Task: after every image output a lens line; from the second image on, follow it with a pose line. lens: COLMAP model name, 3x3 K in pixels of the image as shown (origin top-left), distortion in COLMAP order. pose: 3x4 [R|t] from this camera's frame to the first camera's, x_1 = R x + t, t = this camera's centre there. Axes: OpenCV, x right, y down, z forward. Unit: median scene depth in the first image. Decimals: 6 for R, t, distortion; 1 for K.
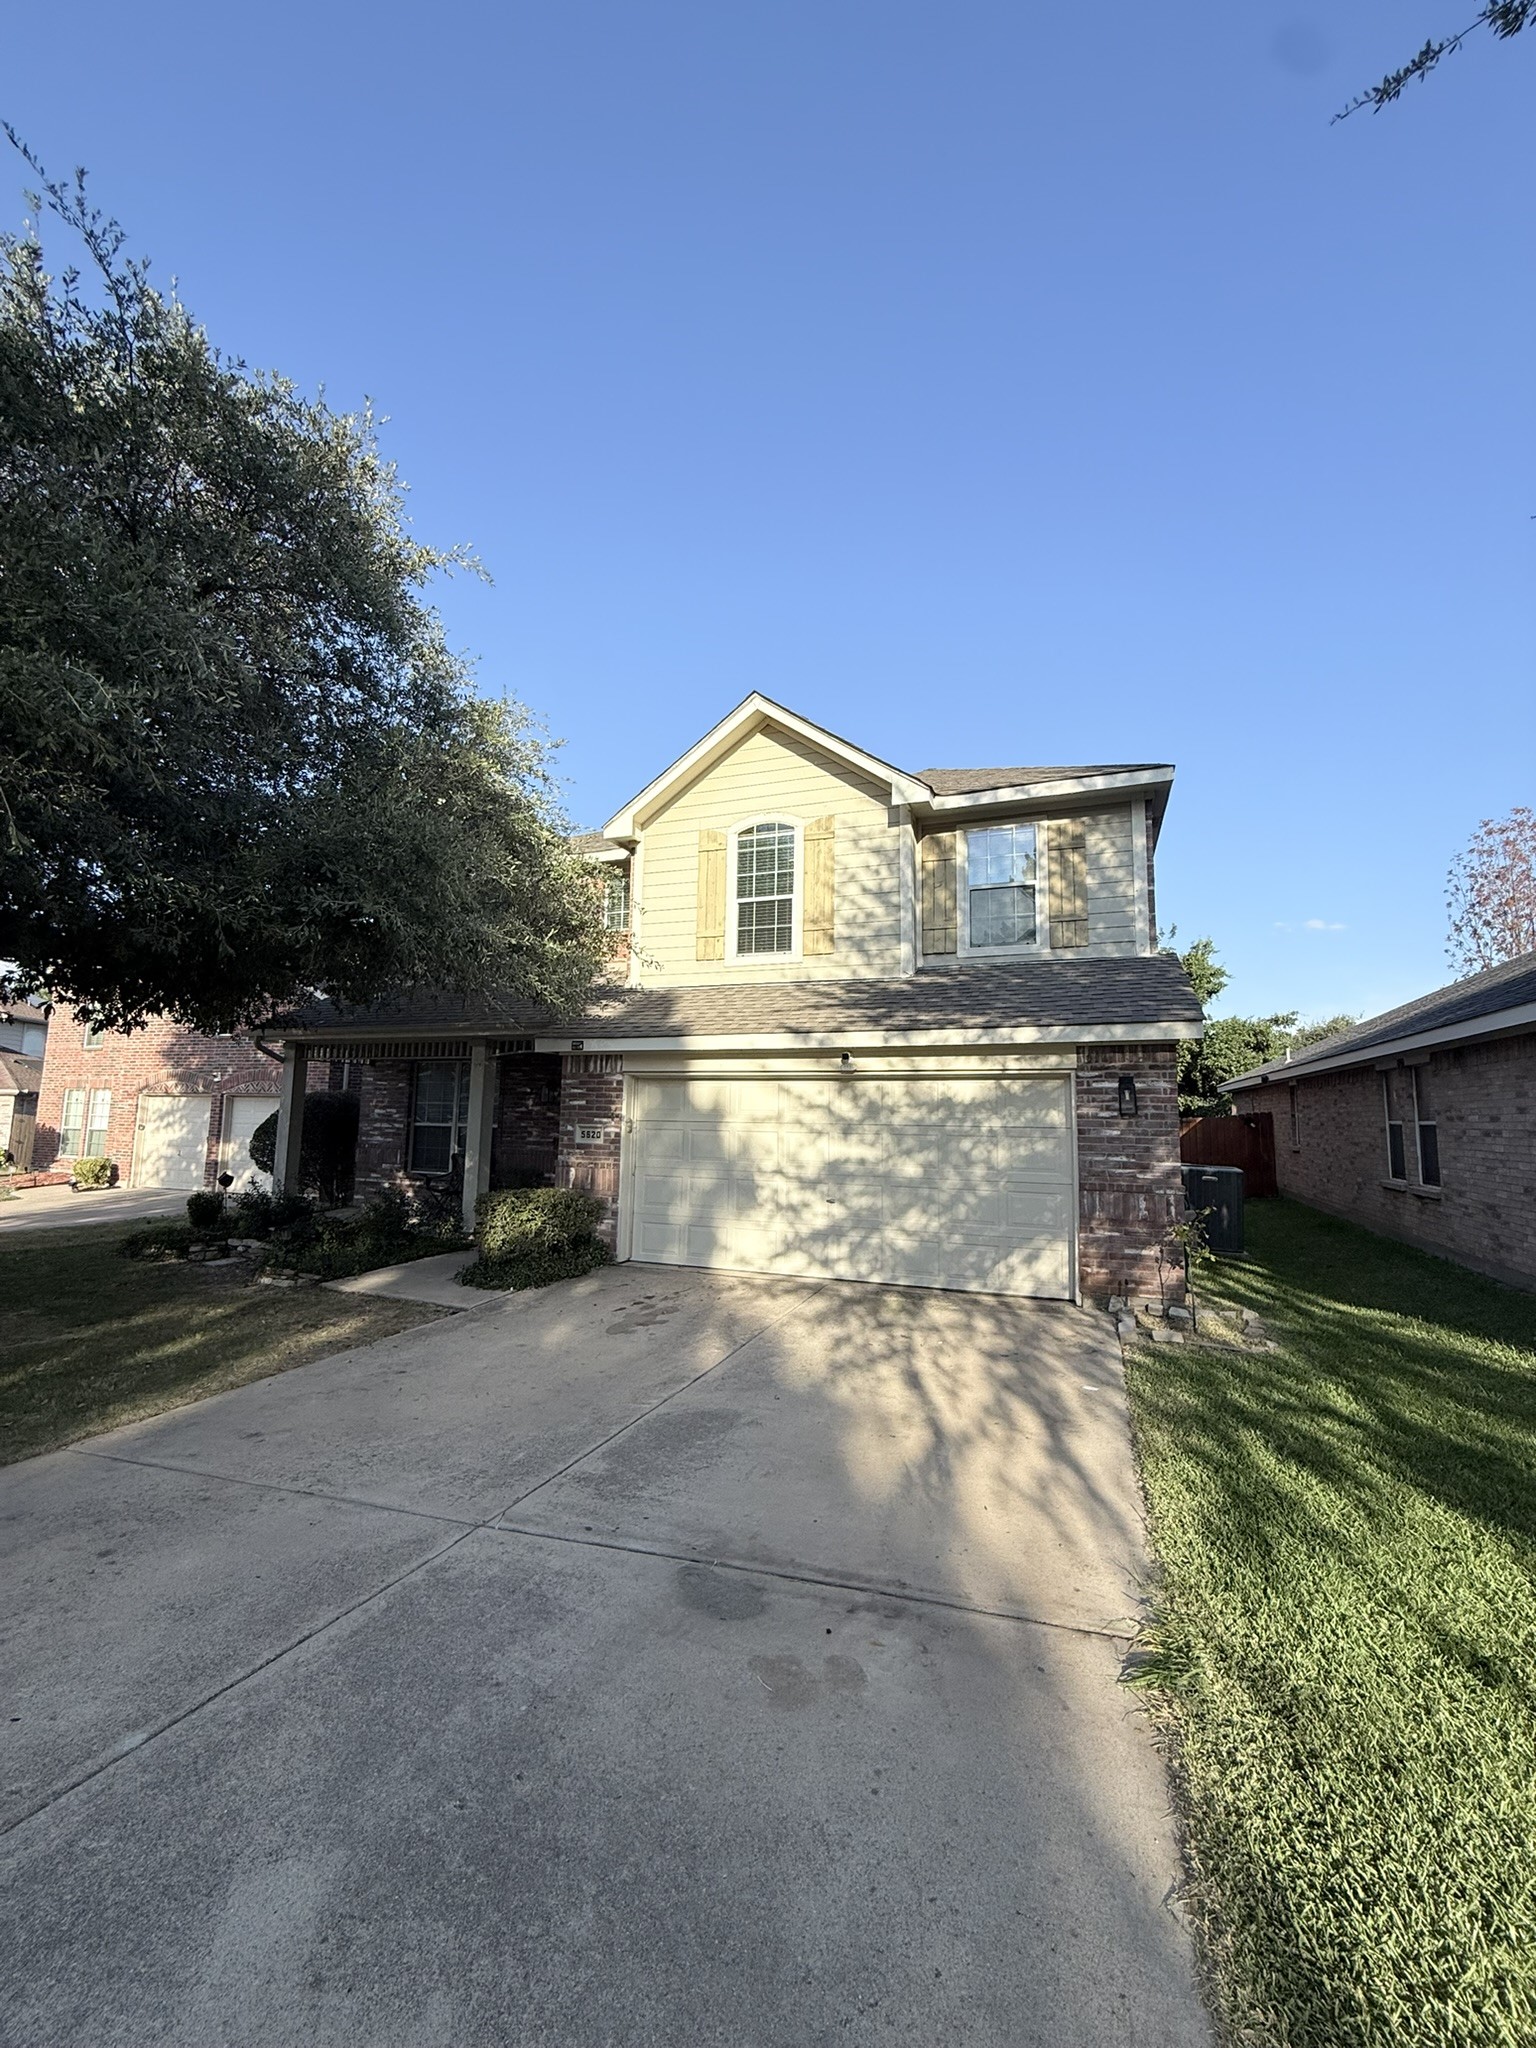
lens RADIAL K [[817.0, 0, 772.9], [0, 817.0, 1015.8], [0, 0, 1]] dist [0.002634, -0.000714]
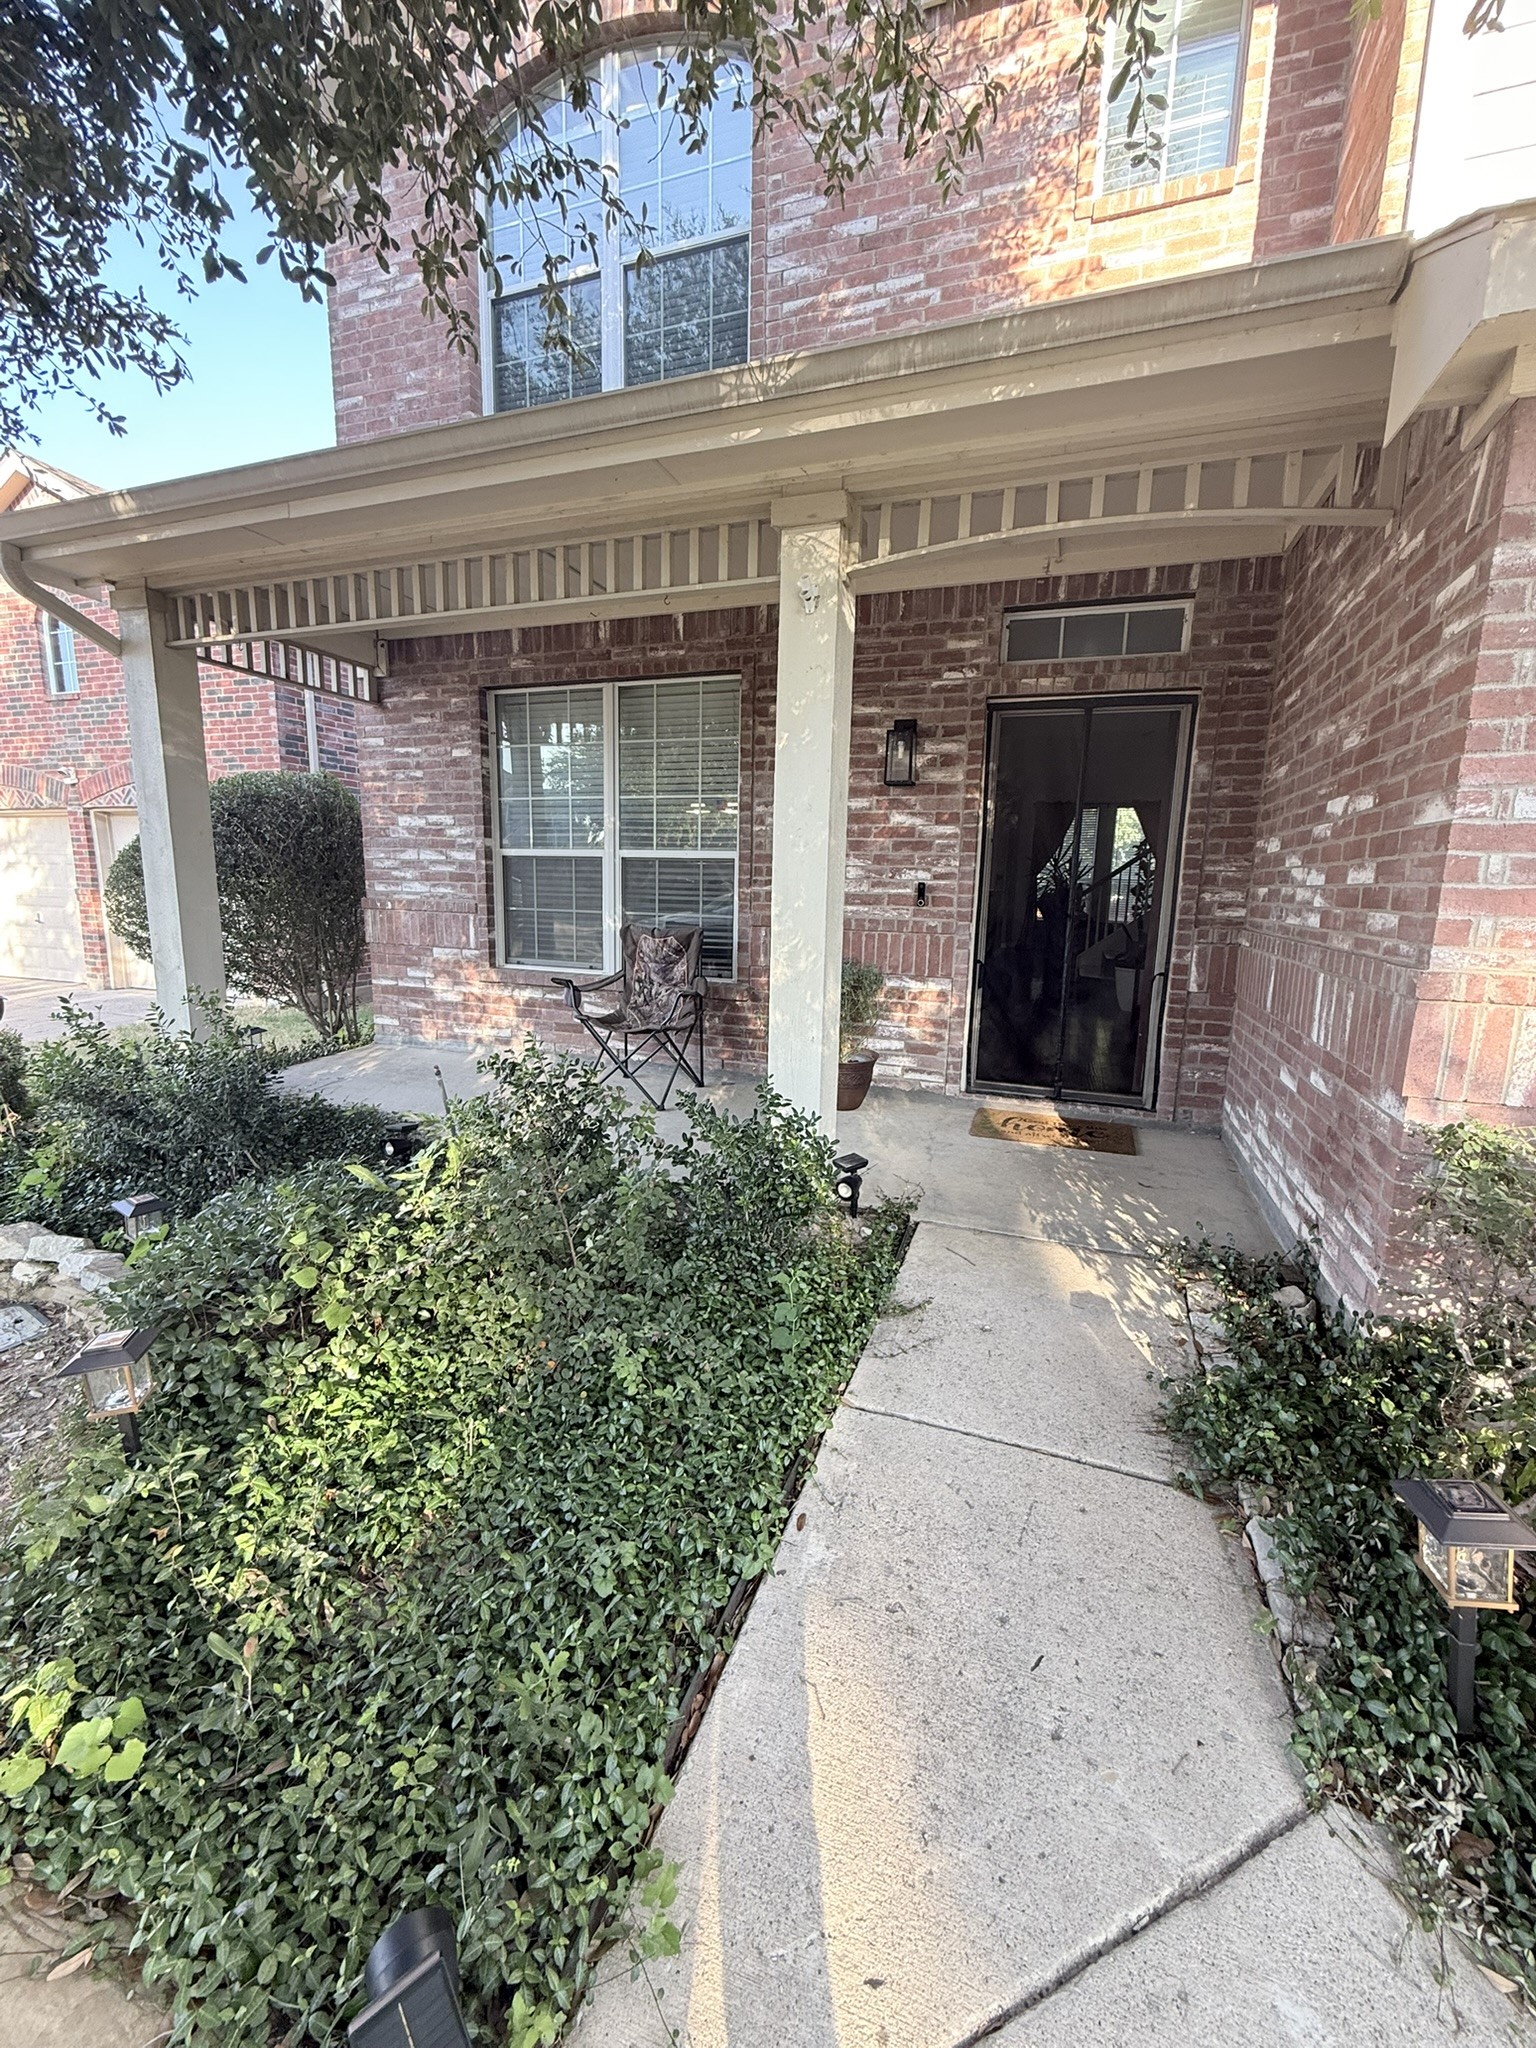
lens RADIAL K [[817.0, 0, 772.3], [0, 817.0, 1030.3], [0, 0, 1]] dist [0.002634, -0.000714]
pose [[0.999773, 0.003427, 0.021044, -0.308949], [-0.009470, 0.955676, 0.294269, 0.095496], [-0.019103, -0.294402, 0.955491, 0.574644]]
